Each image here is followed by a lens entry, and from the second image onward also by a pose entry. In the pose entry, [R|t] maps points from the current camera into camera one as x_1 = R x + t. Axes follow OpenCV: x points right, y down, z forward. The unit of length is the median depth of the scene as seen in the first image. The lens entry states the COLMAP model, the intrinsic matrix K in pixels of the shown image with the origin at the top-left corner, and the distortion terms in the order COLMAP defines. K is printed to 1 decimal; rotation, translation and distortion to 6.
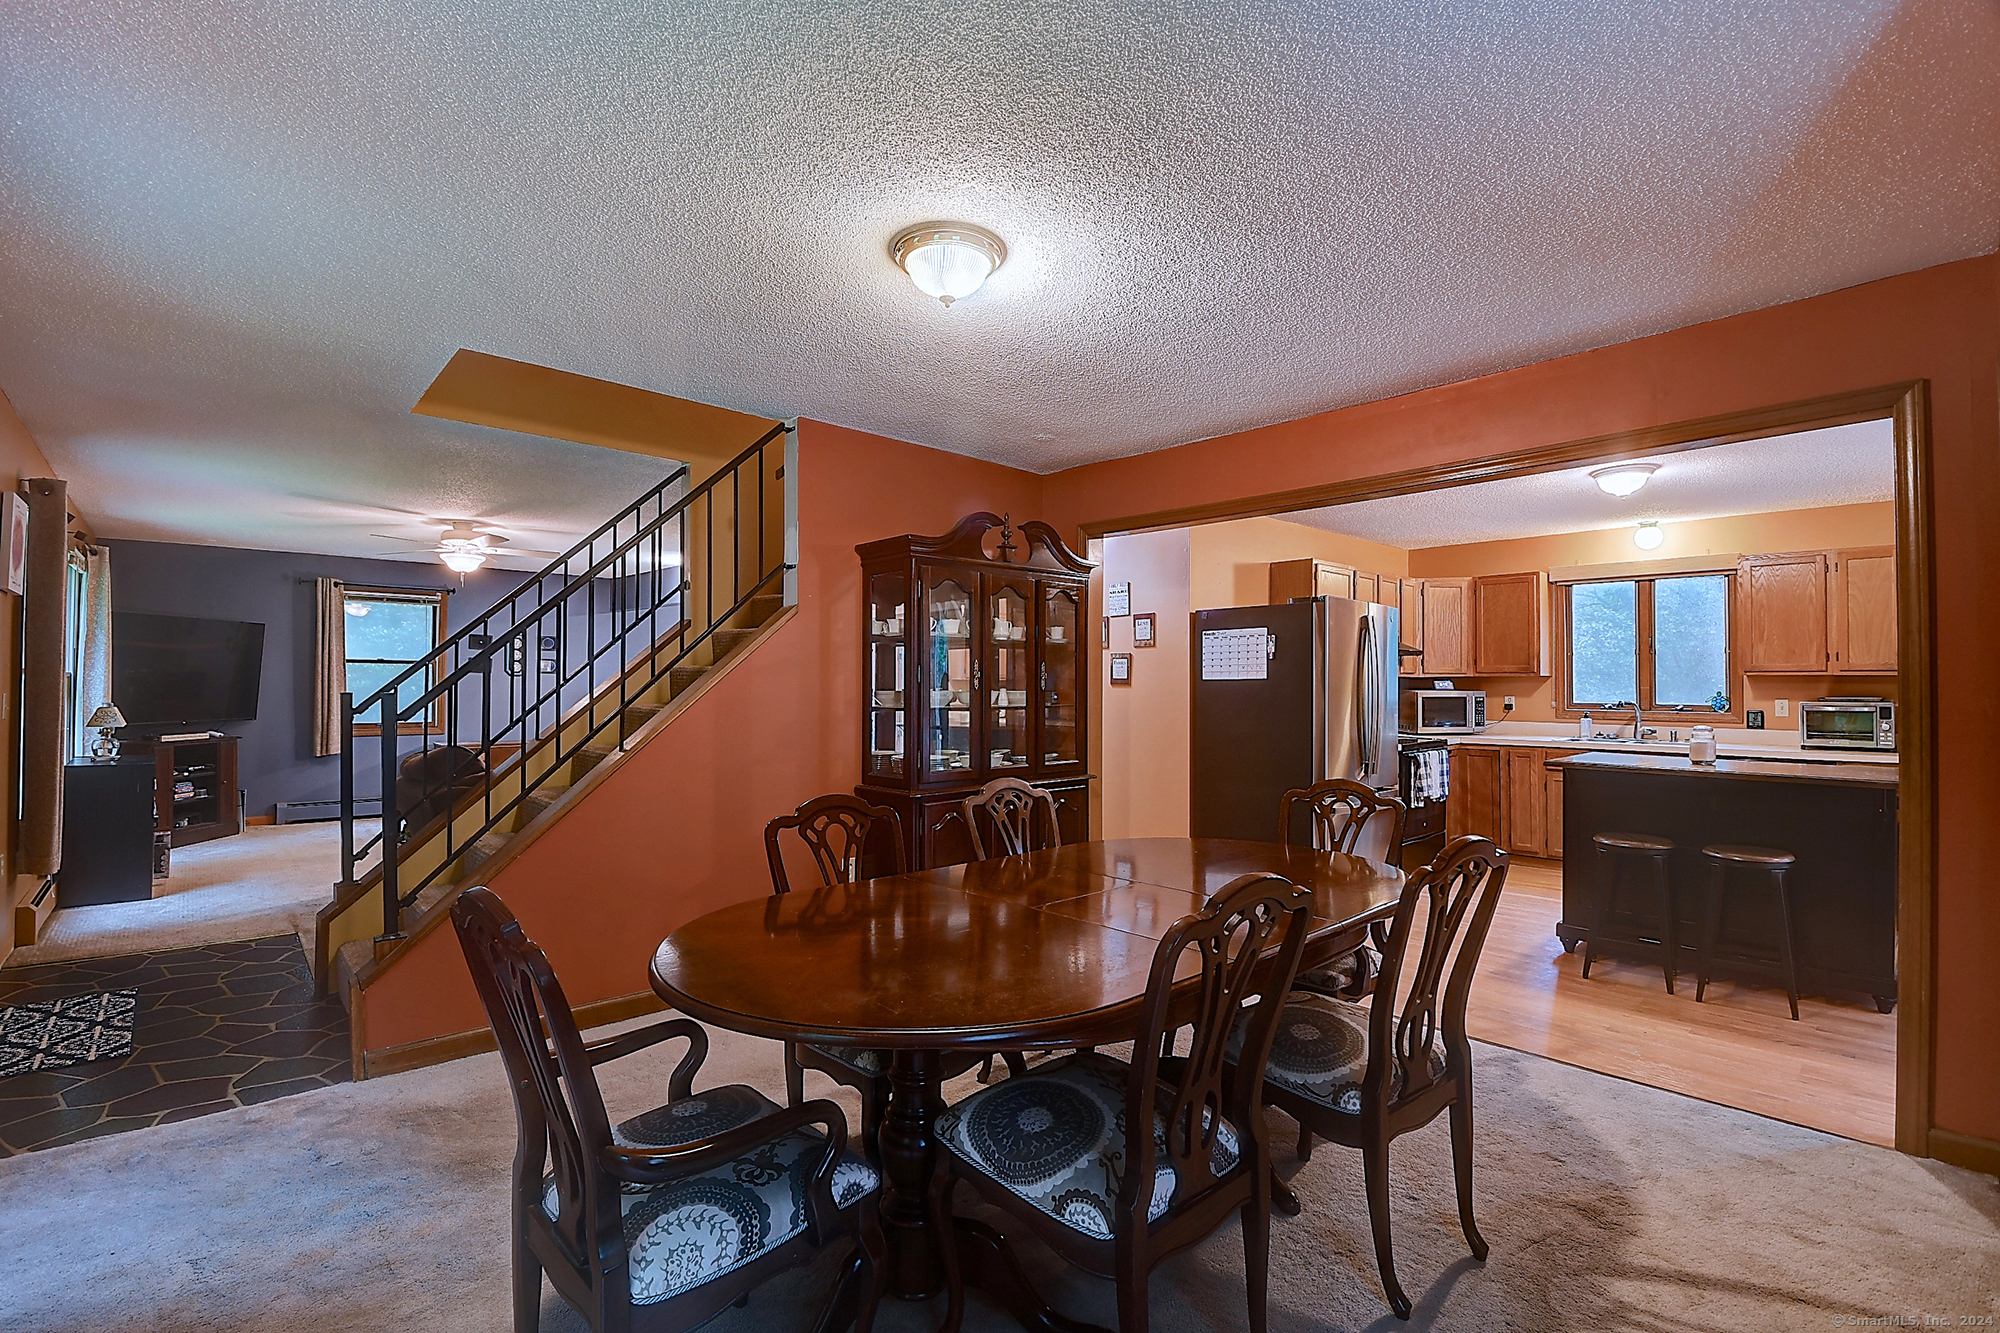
lens RADIAL K [[898.1, 0, 1030.1], [0, 898.1, 666.3], [0, 0, 1]] dist [-0.002863, -0.000497]
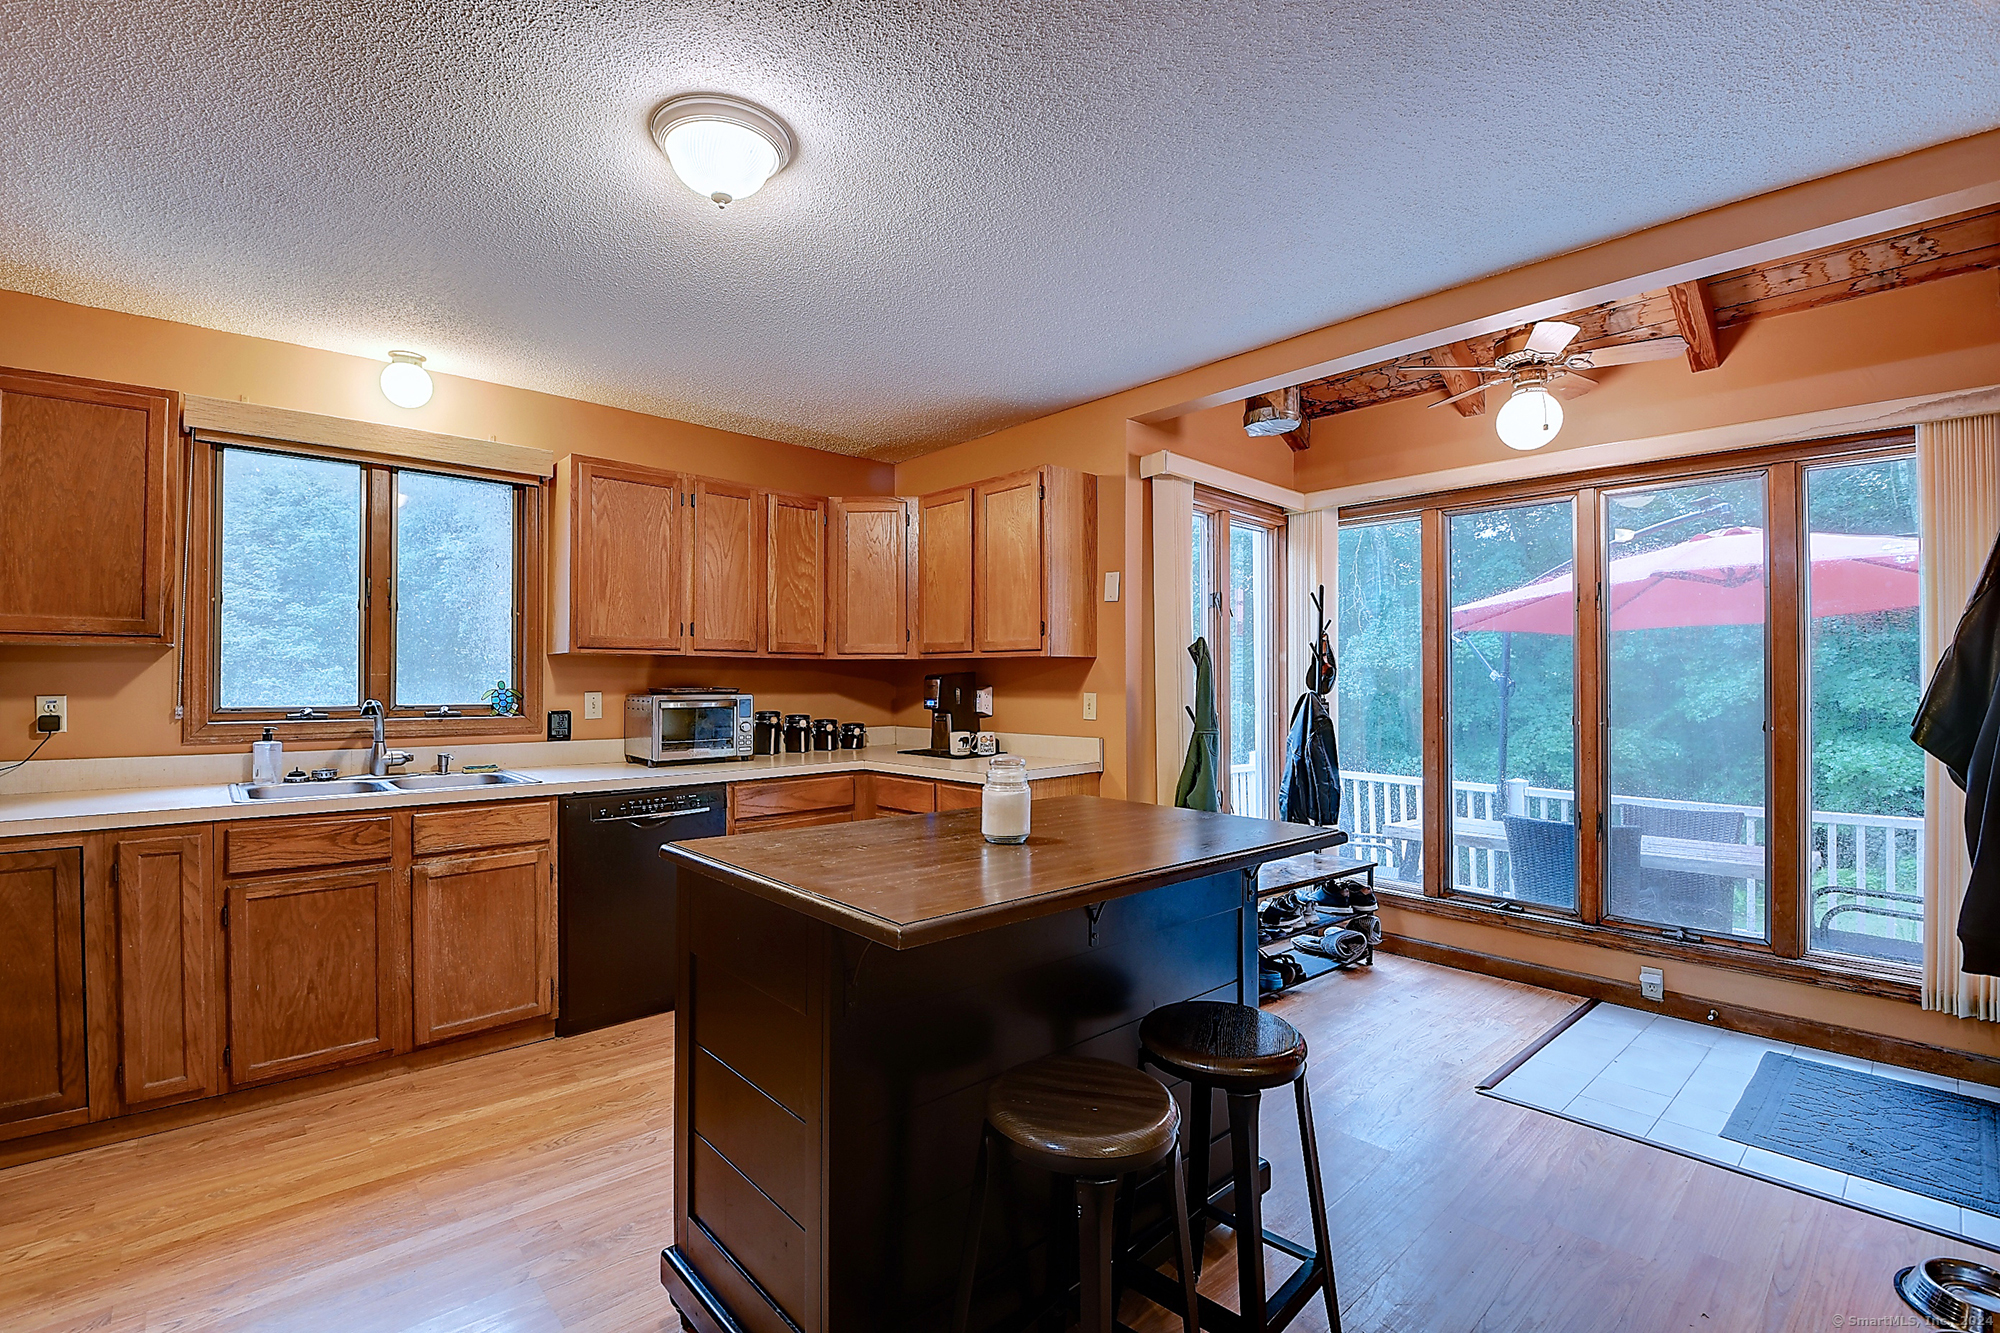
lens RADIAL K [[858.4, 0, 1000.0], [0, 858.4, 666.5], [0, 0, 1]] dist [-0.043892, -0.000155]
pose [[0.016518, 0.014165, 0.999763, 0.208833], [-0.016417, 0.999769, -0.013893, 0.020271], [-0.999729, -0.016184, 0.016747, 0.643767]]
